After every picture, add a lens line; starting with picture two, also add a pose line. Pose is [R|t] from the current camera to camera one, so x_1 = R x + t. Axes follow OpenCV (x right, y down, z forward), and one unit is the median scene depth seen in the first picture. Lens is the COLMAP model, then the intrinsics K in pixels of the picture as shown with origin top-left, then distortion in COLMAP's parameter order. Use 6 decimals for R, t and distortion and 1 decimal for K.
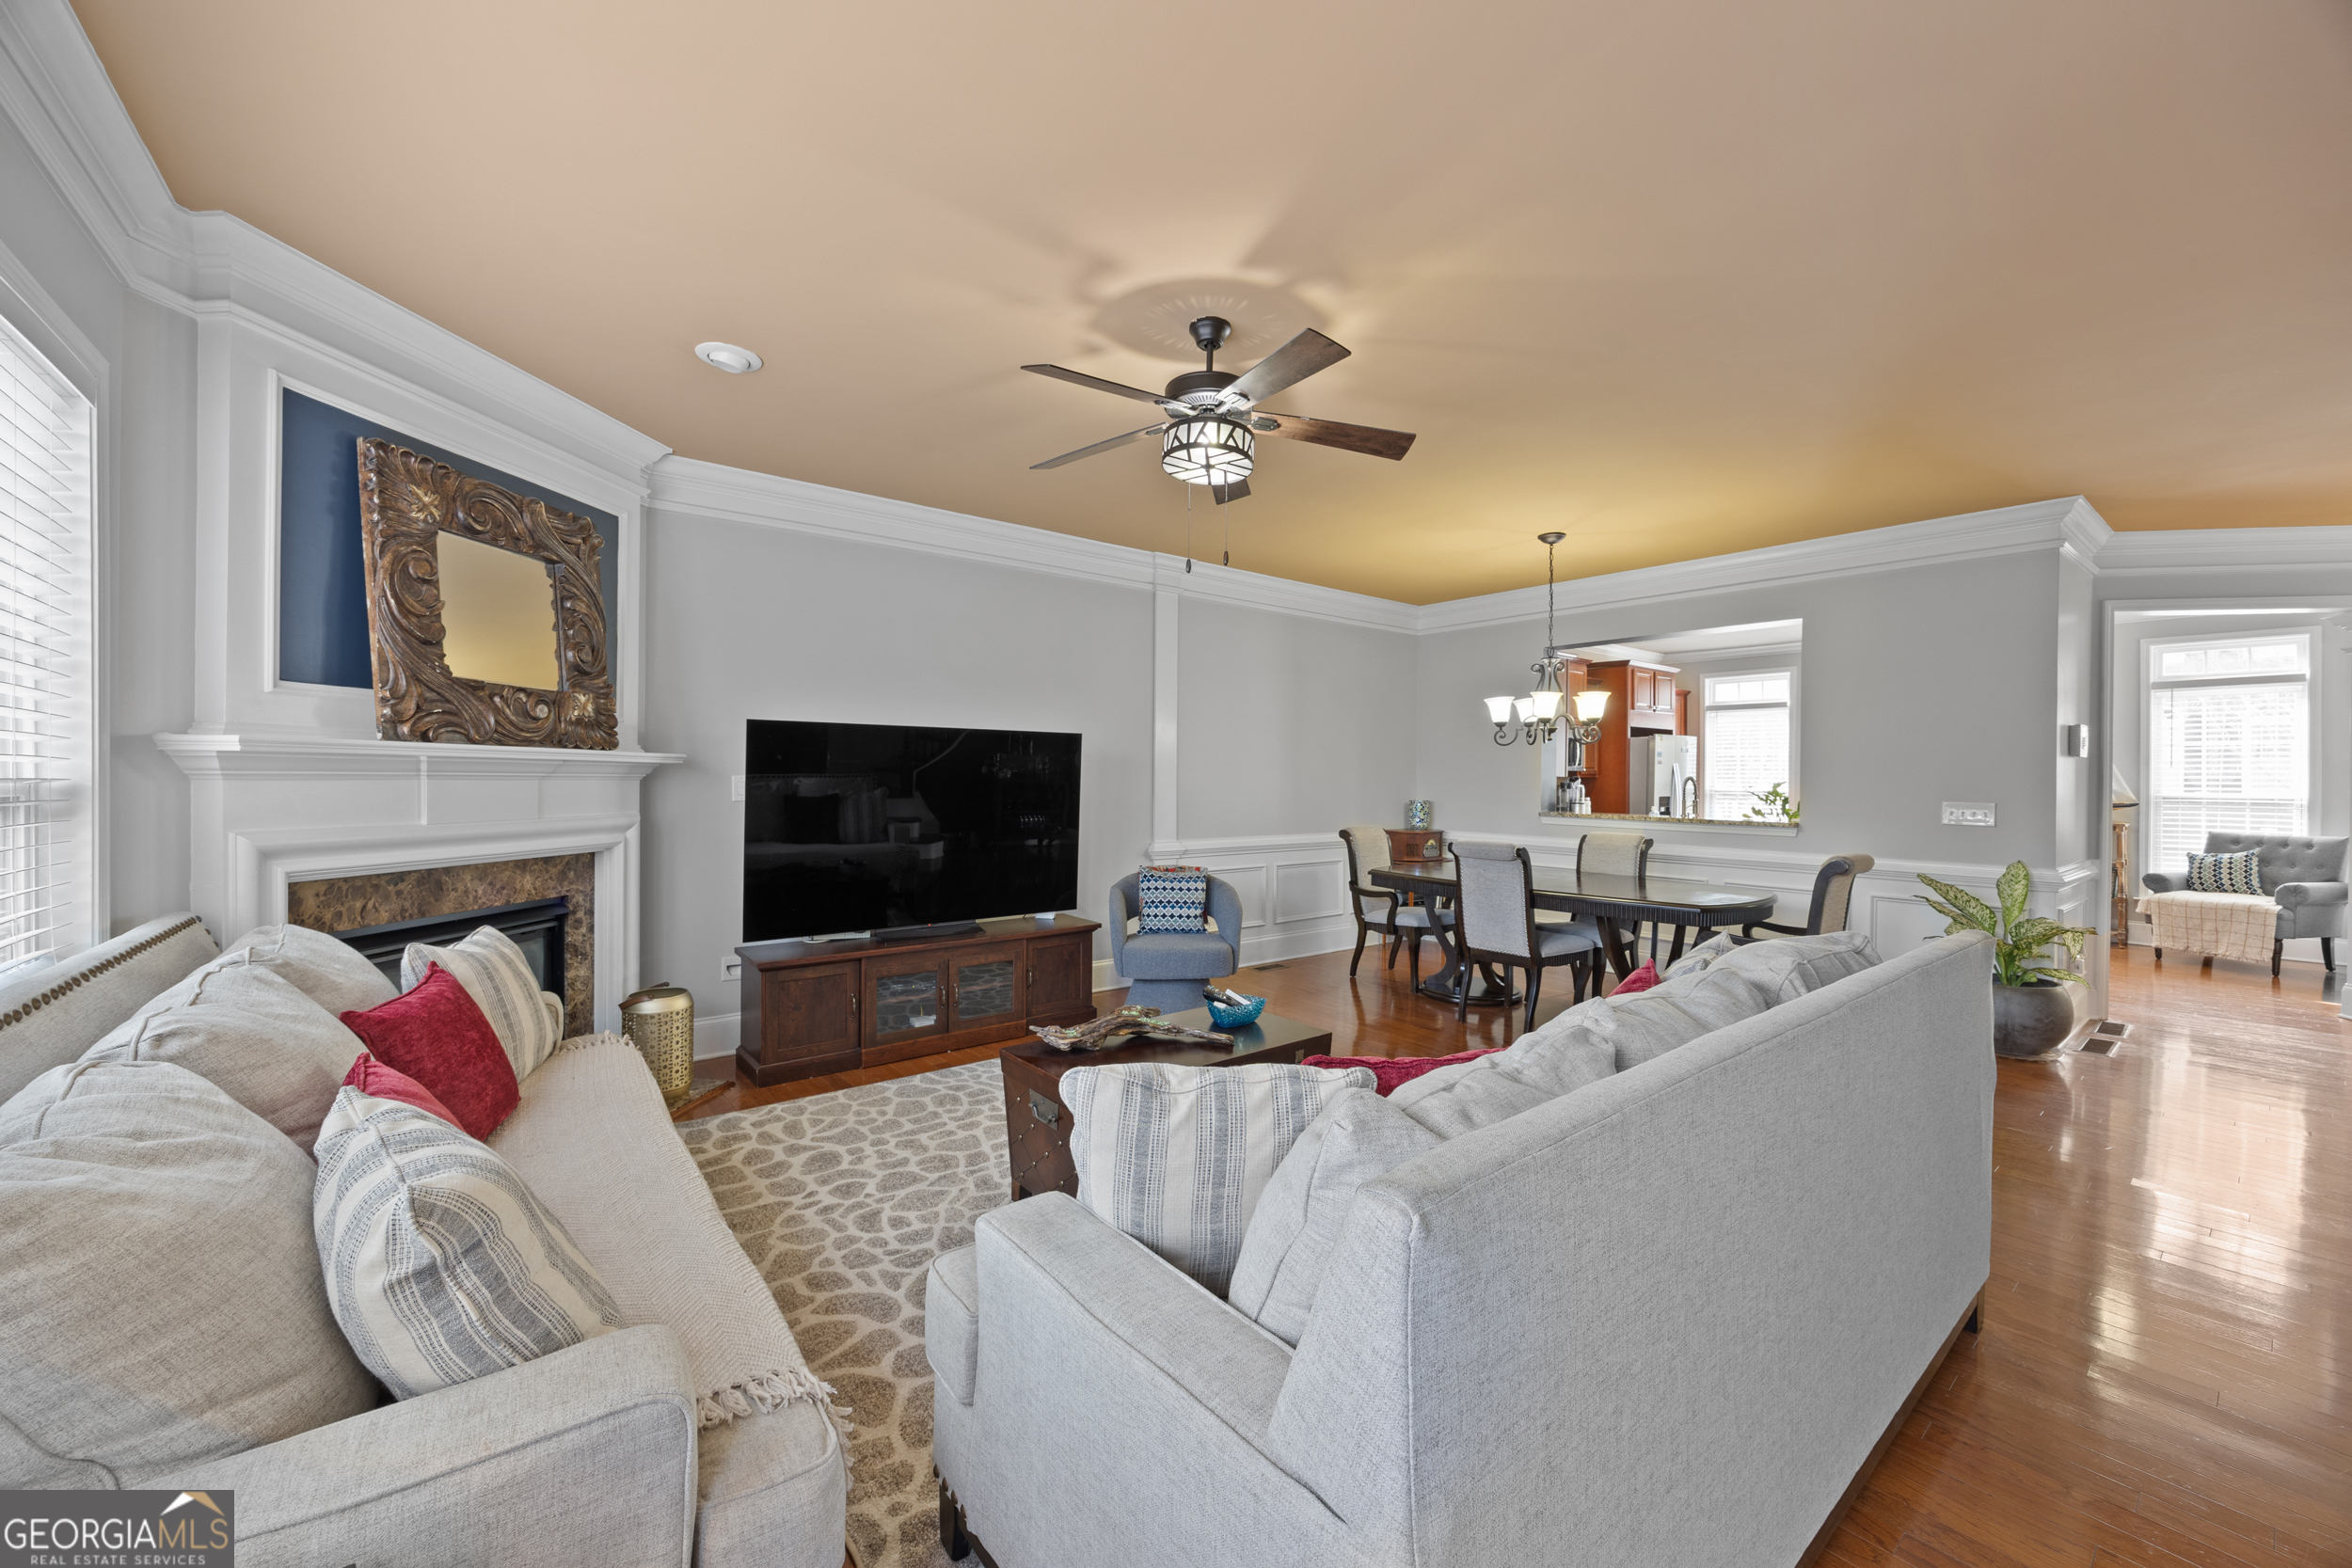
lens RADIAL K [[904.0, 0, 1183.6], [0, 904.0, 780.2], [0, 0, 1]] dist [-0.001442, -0.000118]
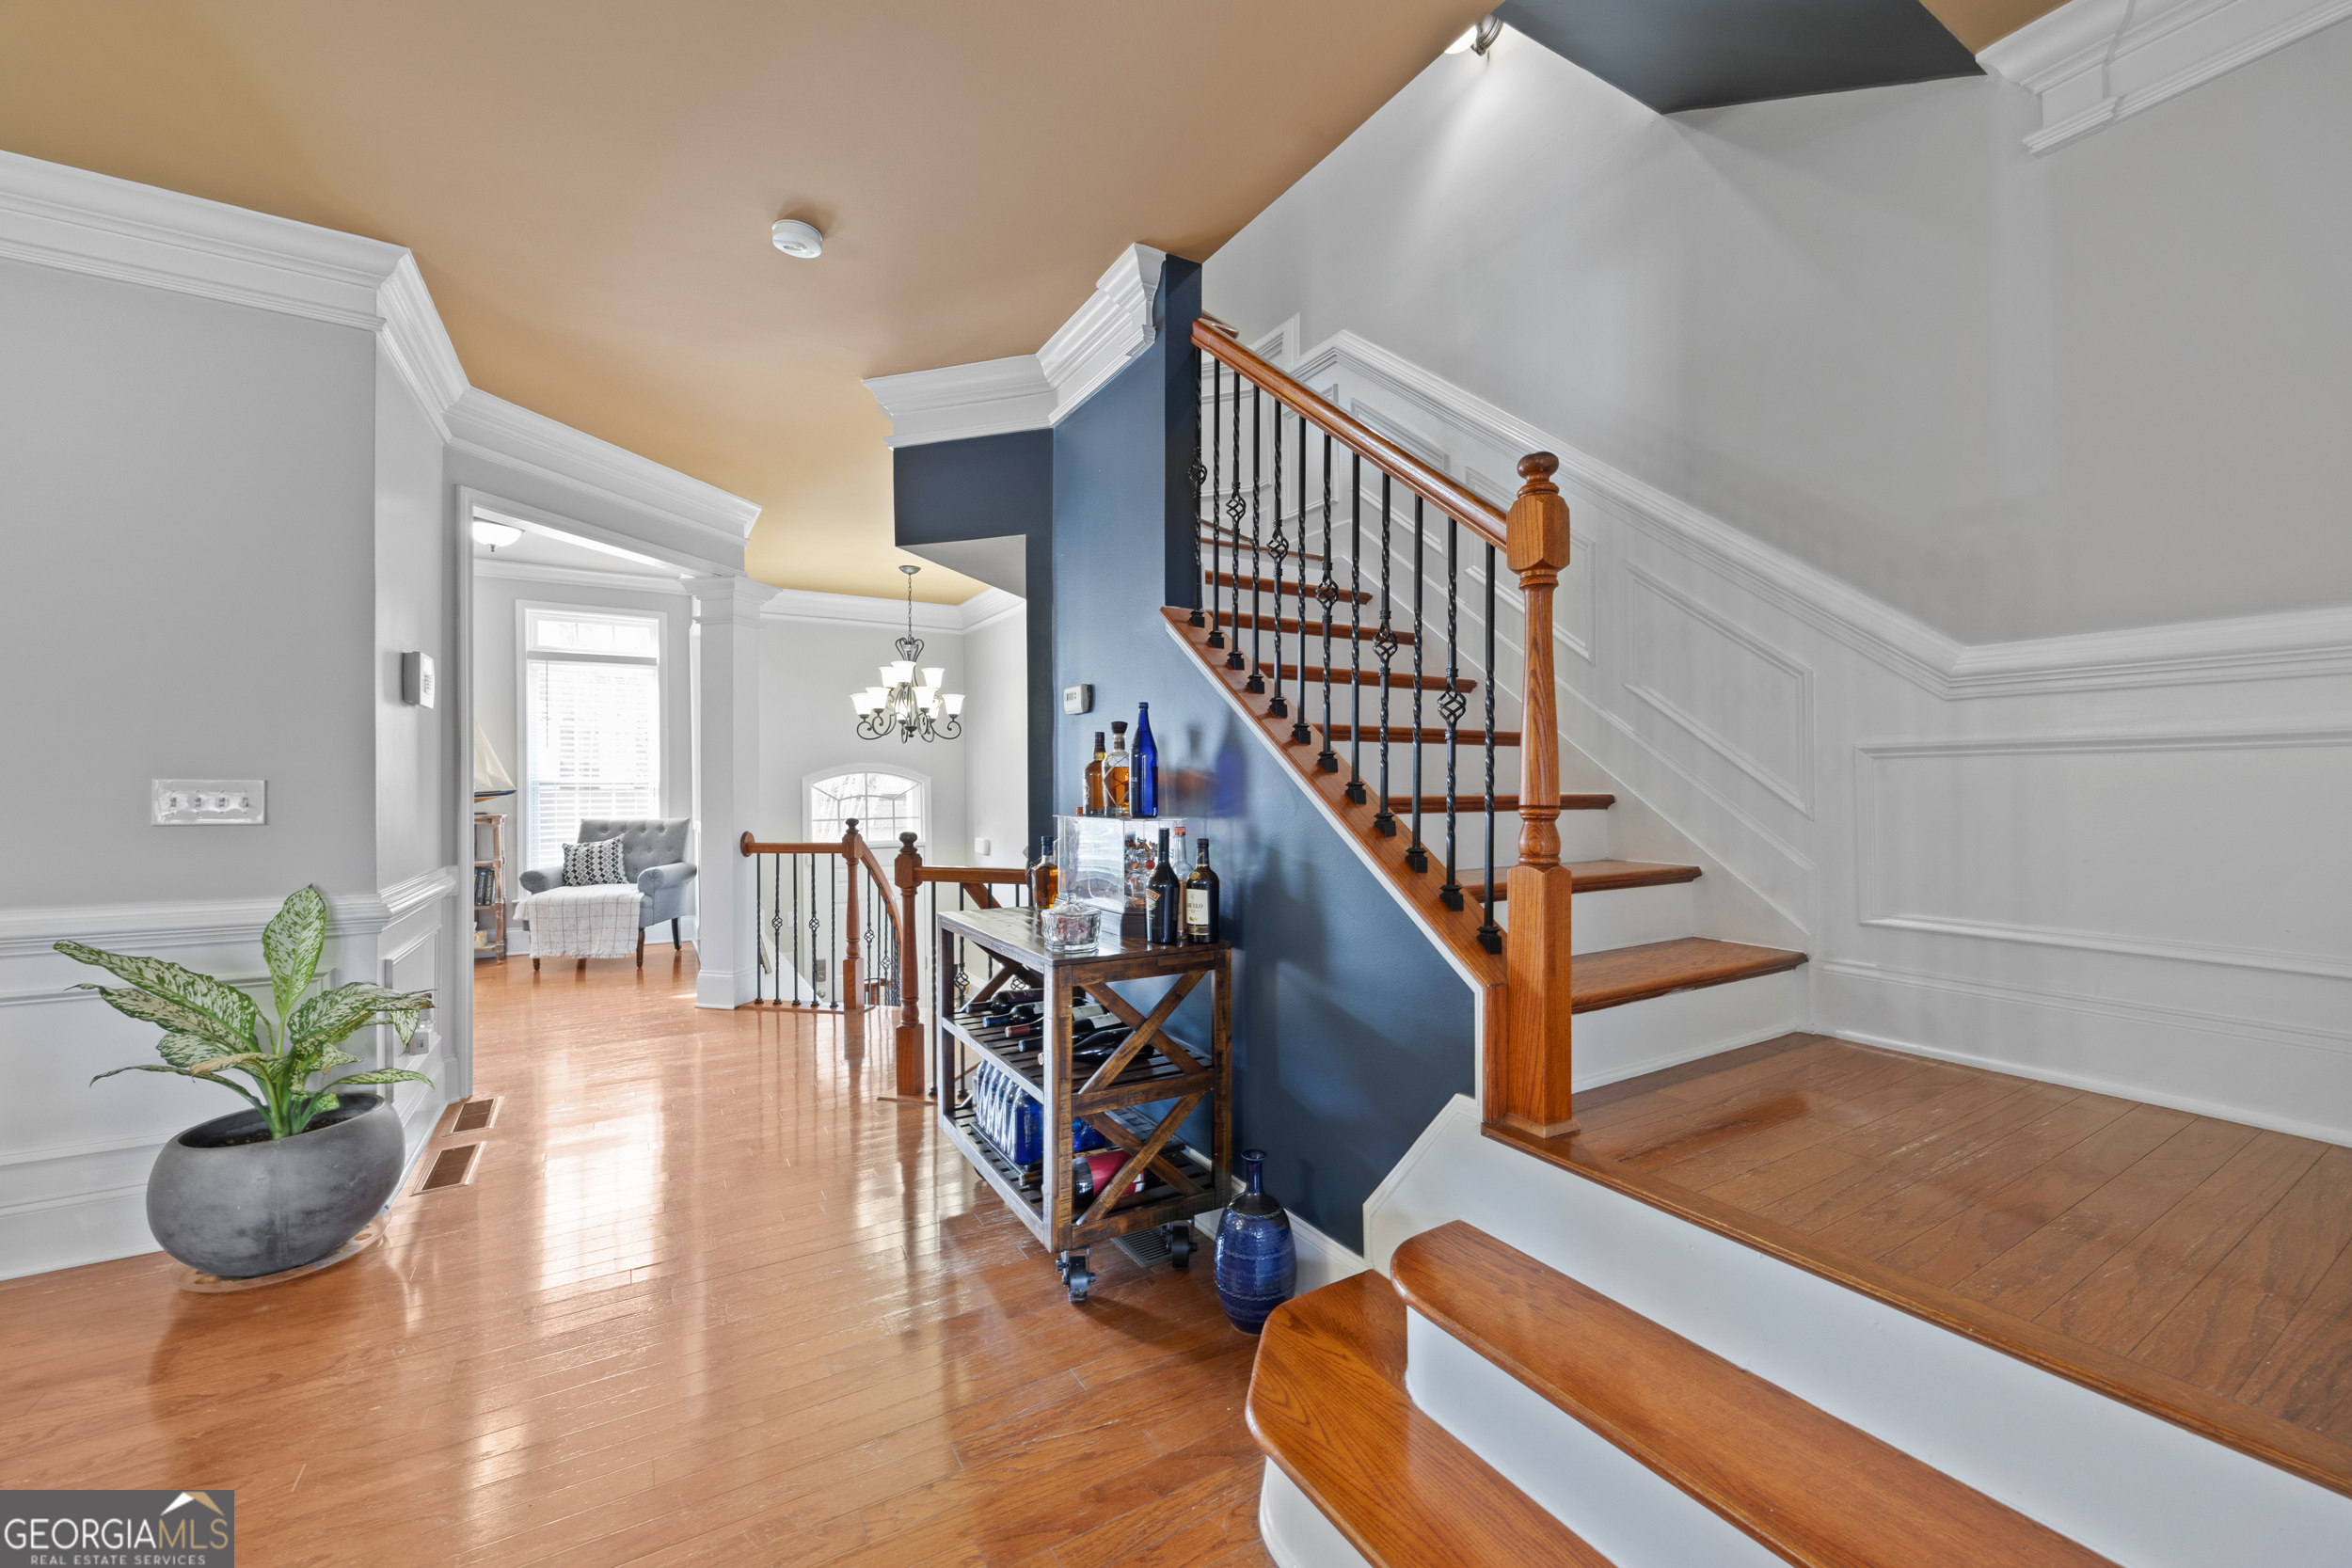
lens RADIAL K [[904.0, 0, 1180.4], [0, 904.0, 786.3], [0, 0, 1]] dist [-0.001442, -0.000118]
pose [[0.131510, -0.008727, 0.991276, 0.331002], [0.005005, 0.999954, 0.008140, 0.020559], [-0.991302, 0.003891, 0.131547, 0.297723]]
